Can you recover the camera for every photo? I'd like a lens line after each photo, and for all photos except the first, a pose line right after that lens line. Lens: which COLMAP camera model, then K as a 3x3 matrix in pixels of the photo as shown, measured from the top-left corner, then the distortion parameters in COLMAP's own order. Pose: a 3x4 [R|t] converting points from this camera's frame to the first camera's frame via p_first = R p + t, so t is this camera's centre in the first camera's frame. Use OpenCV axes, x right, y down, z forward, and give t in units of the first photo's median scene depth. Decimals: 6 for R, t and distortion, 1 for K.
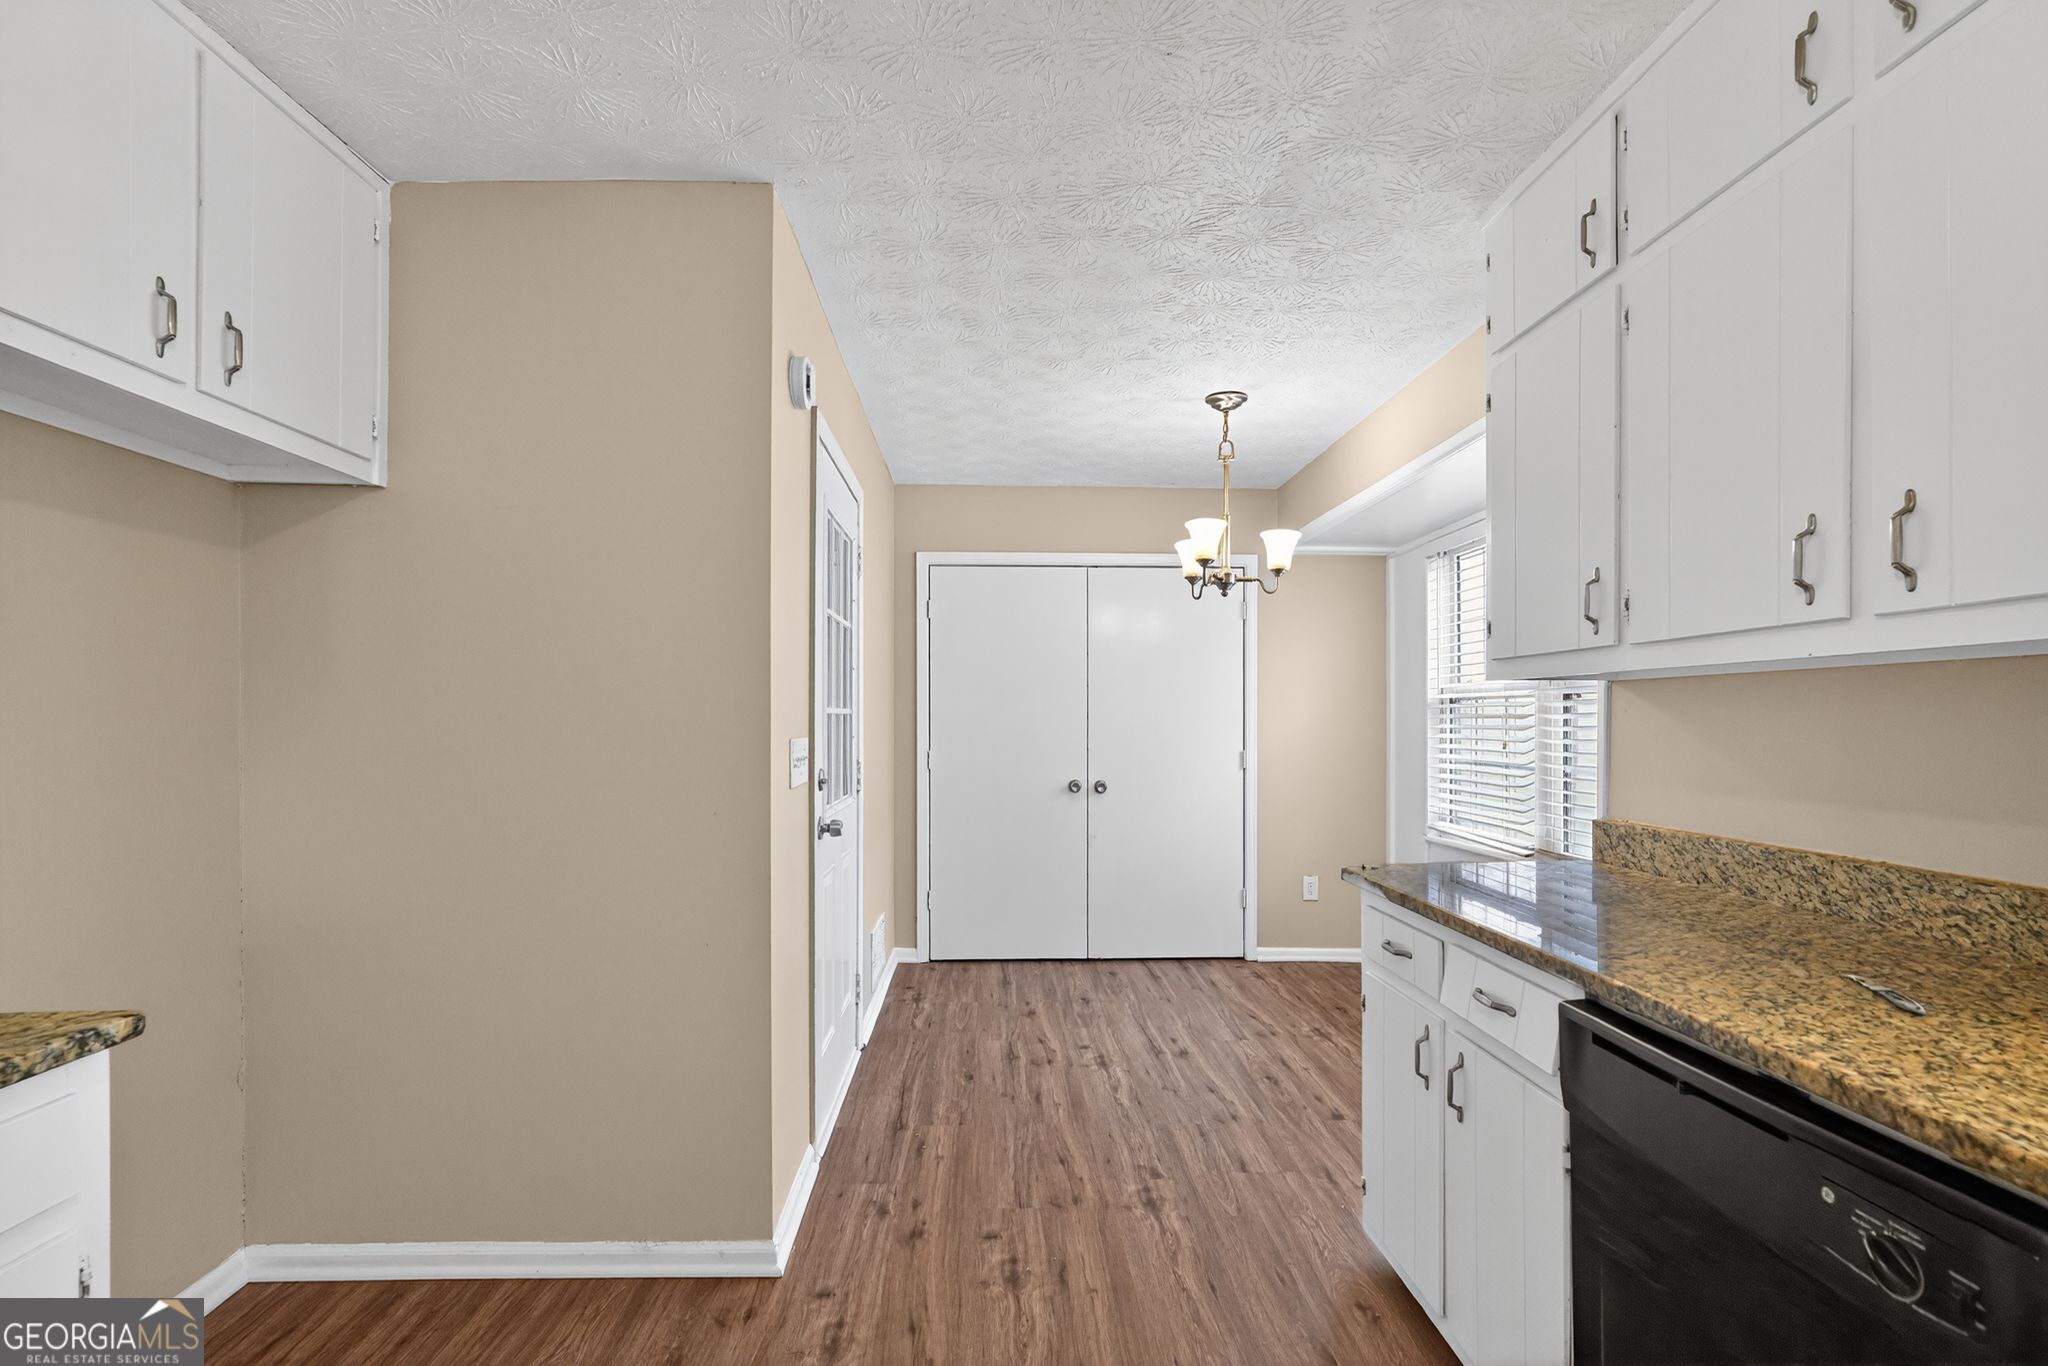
lens RADIAL K [[912.4, 0, 1020.9], [0, 912.4, 723.0], [0, 0, 1]] dist [-0.001692, 0.000606]
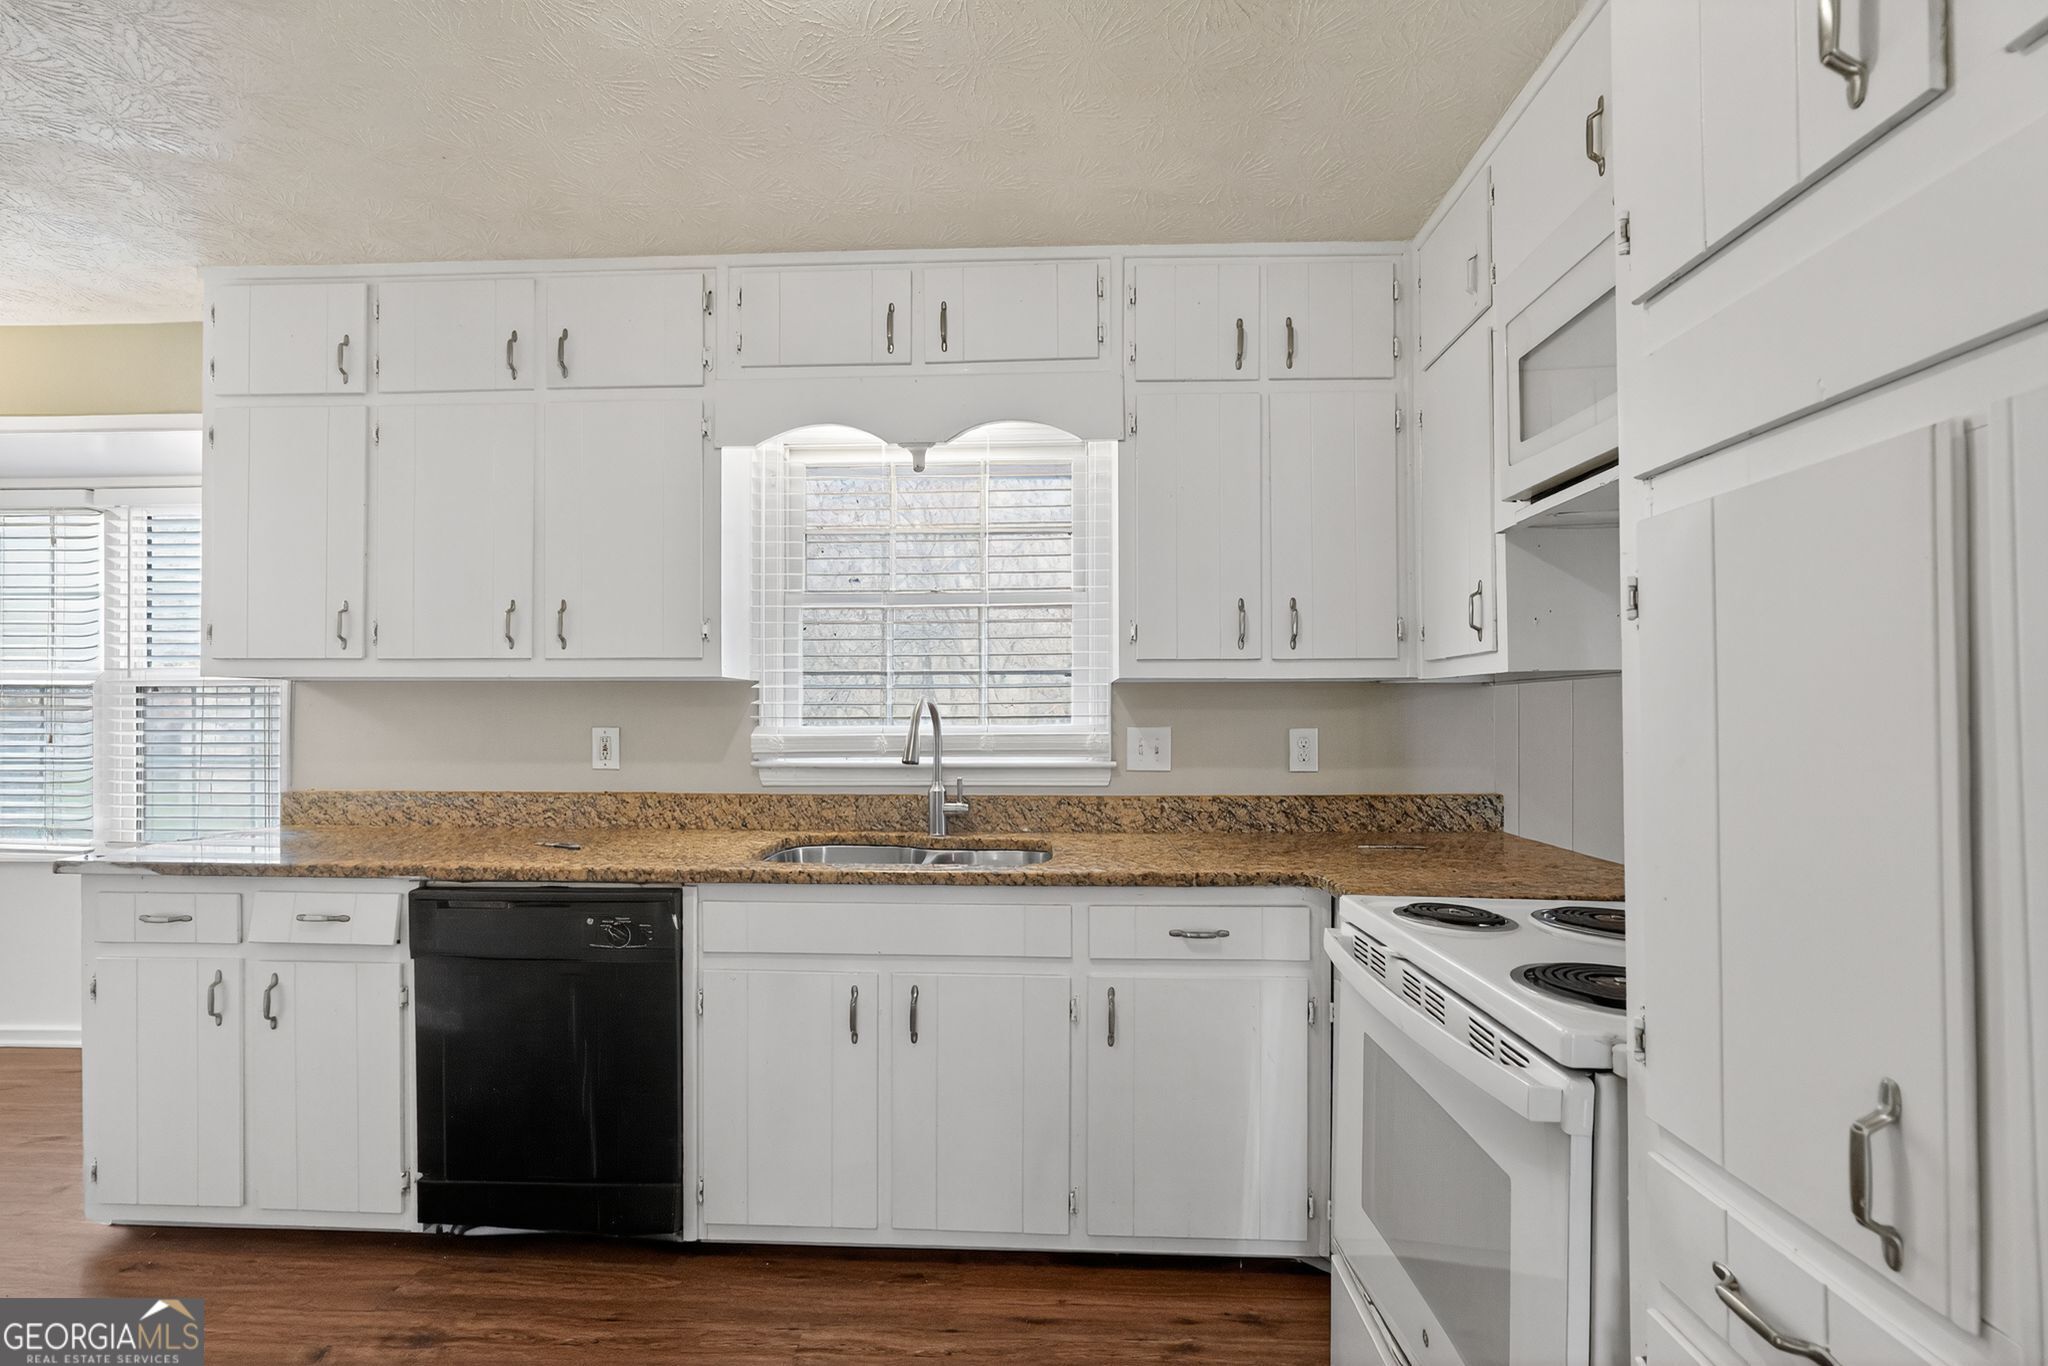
lens RADIAL K [[910.6, 0, 1015.0], [0, 910.6, 707.8], [0, 0, 1]] dist [-0.016819, 0.000325]
pose [[0.078953, 0.009608, 0.996832, -0.714736], [0.001474, 0.999951, -0.009755, 0.006921], [-0.996877, 0.002240, 0.078935, -0.127875]]
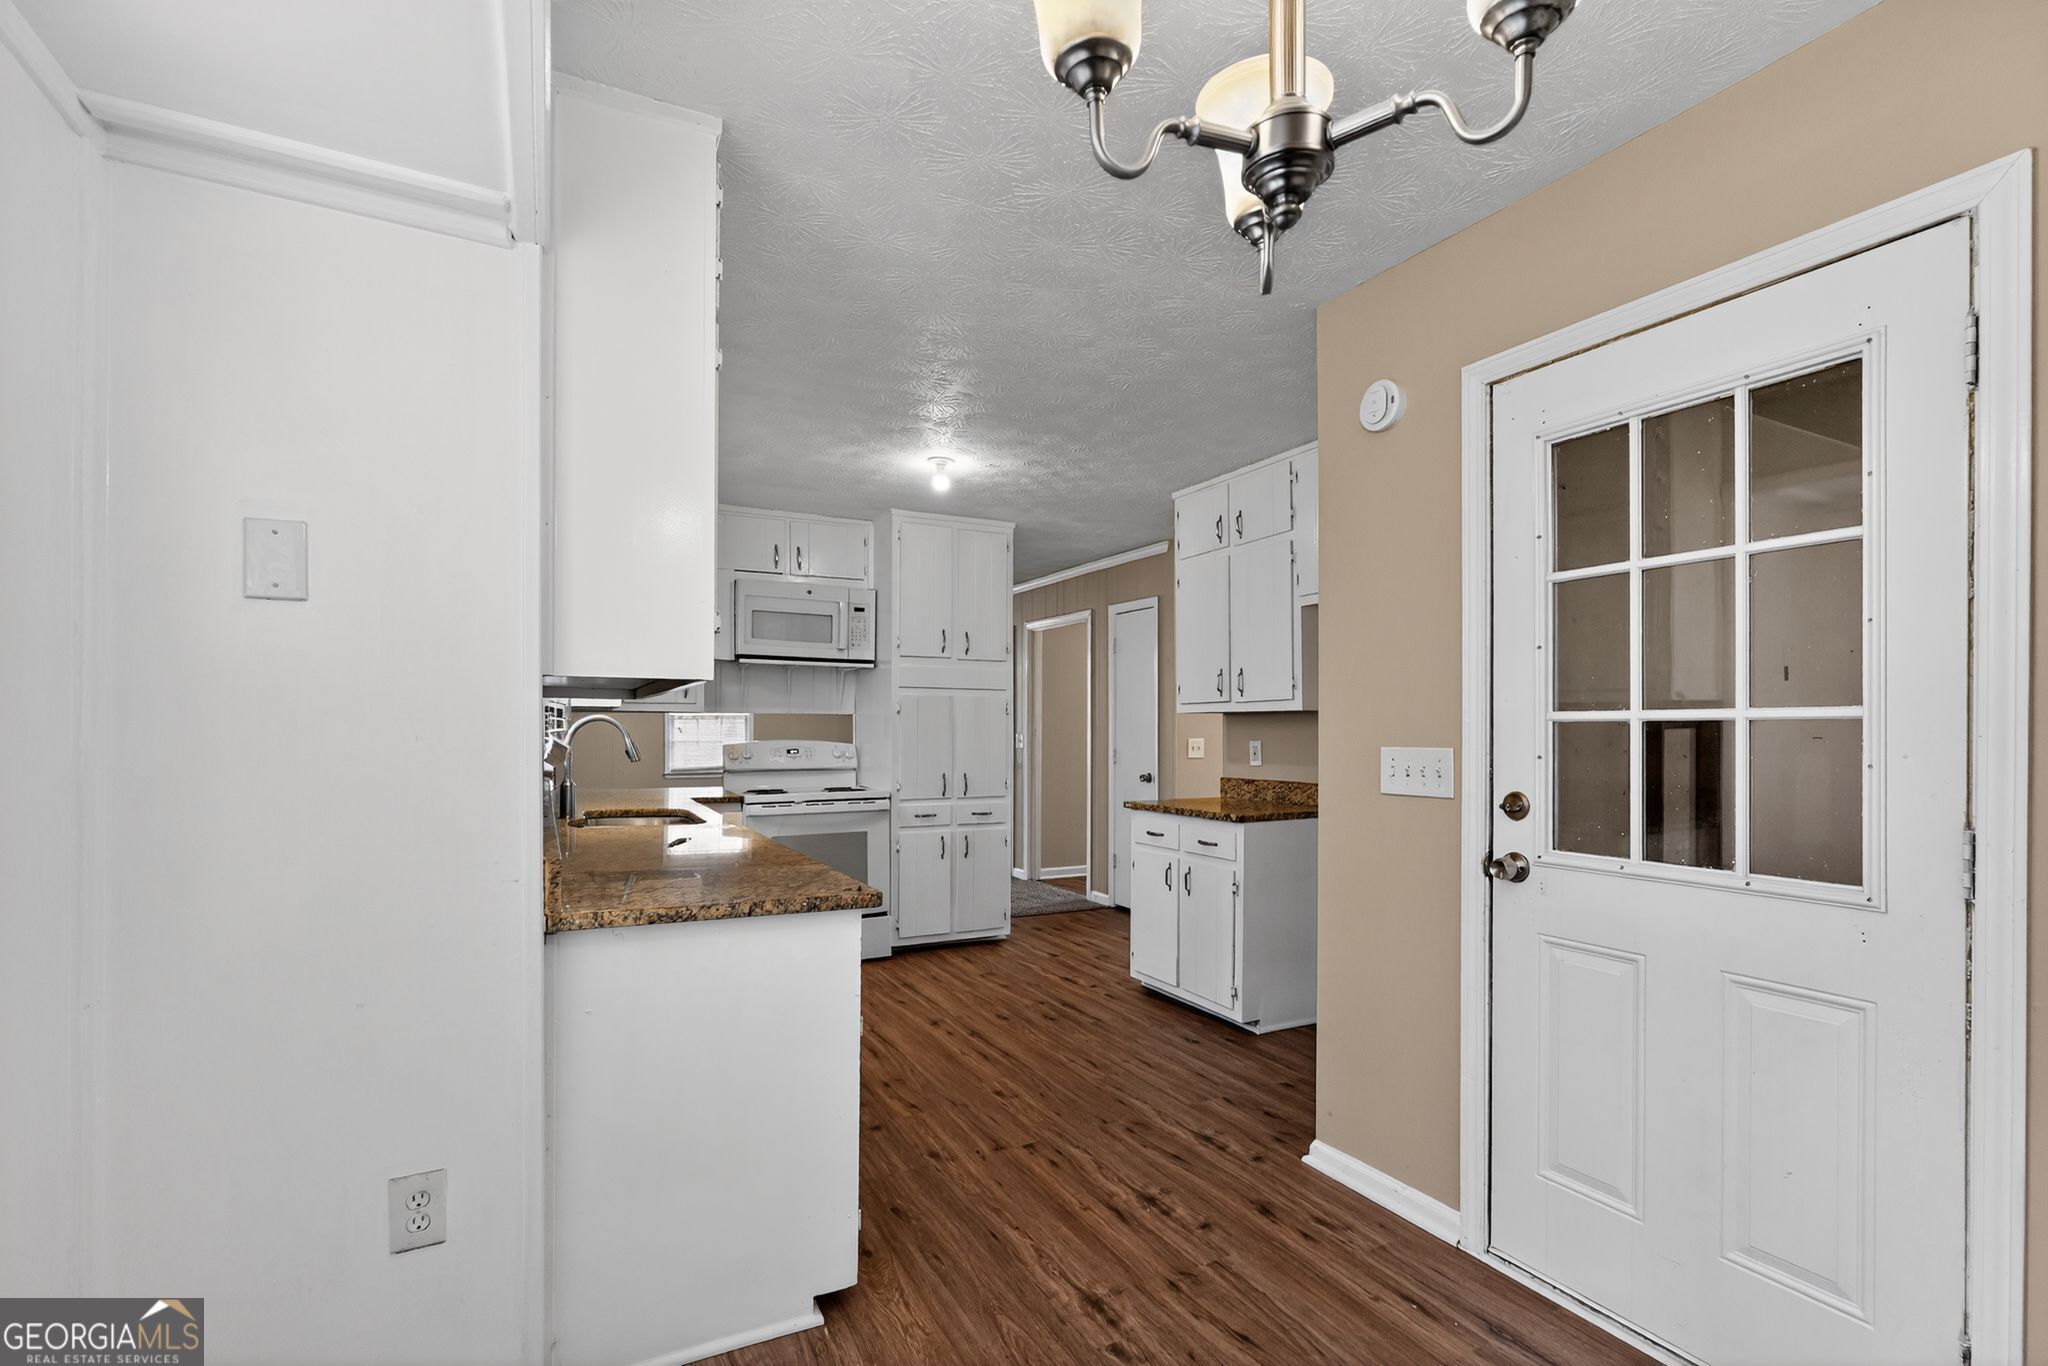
lens RADIAL K [[926.0, 0, 1025.1], [0, 926.0, 725.3], [0, 0, 1]] dist [0.002107, 0.000291]
pose [[-0.900470, -0.005489, -0.434883, 0.847658], [-0.005519, 0.999984, -0.001192, -0.006892], [0.434883, 0.001326, -0.900486, 2.564143]]
